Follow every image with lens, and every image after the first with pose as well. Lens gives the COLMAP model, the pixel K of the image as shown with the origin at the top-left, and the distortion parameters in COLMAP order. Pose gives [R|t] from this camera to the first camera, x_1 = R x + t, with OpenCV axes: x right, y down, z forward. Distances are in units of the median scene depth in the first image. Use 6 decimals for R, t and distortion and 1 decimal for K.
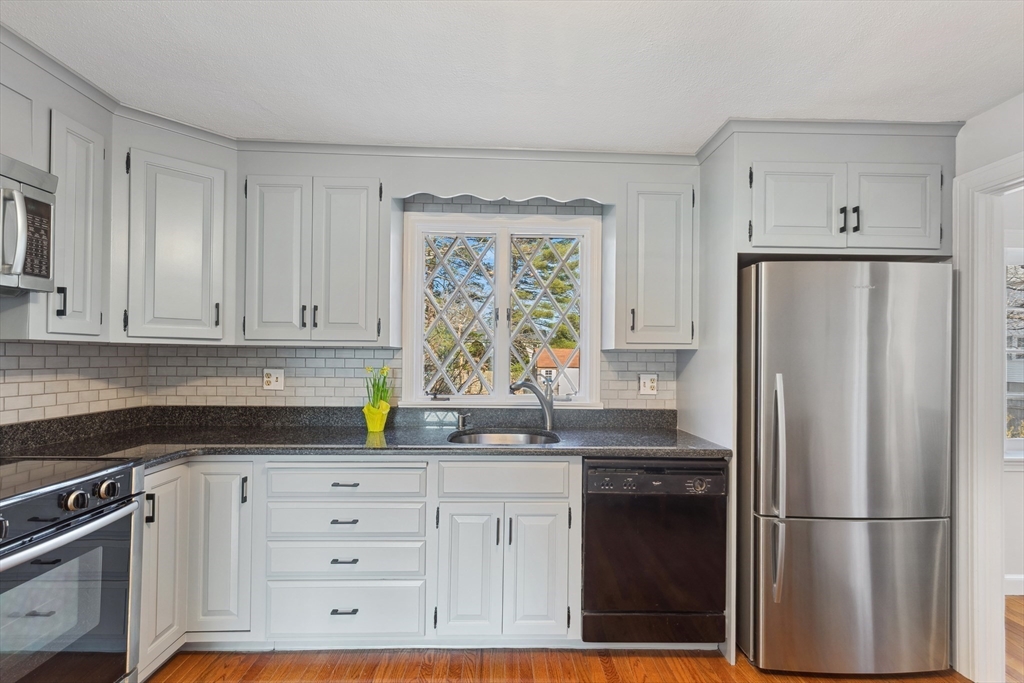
lens RADIAL K [[471.4, 0, 512.8], [0, 471.4, 349.0], [0, 0, 1]] dist [0.002811, -0.000309]
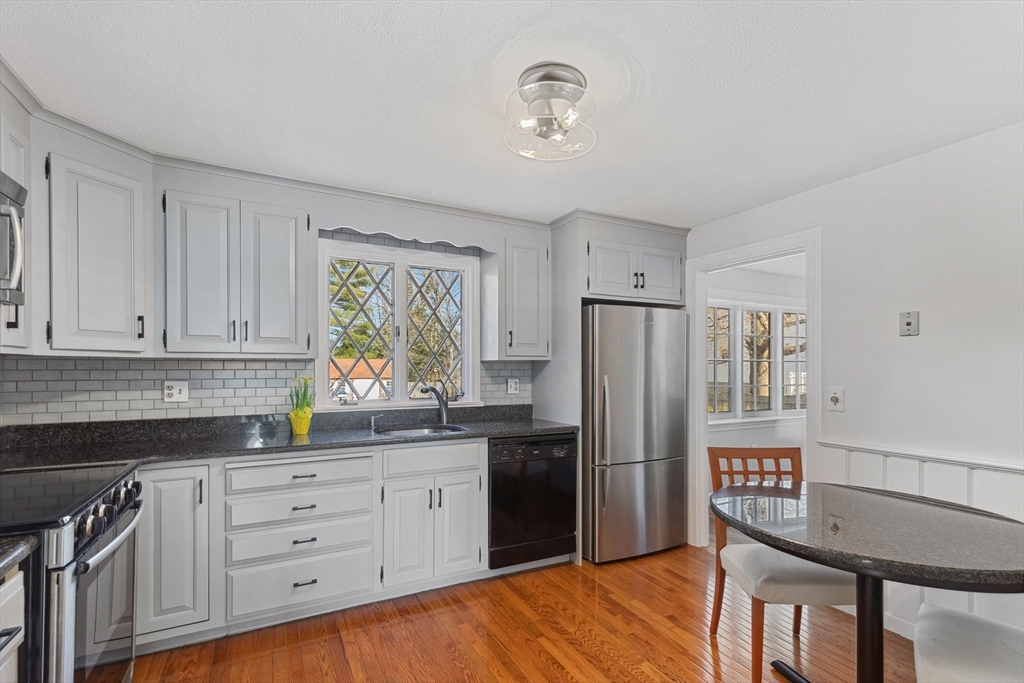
lens RADIAL K [[482.6, 0, 521.7], [0, 482.6, 359.6], [0, 0, 1]] dist [0.003059, 0.000262]
pose [[0.895375, -0.003011, 0.445303, -0.348042], [0.002793, 0.999995, 0.001147, -0.002872], [-0.445305, 0.000217, 0.895379, -0.277610]]
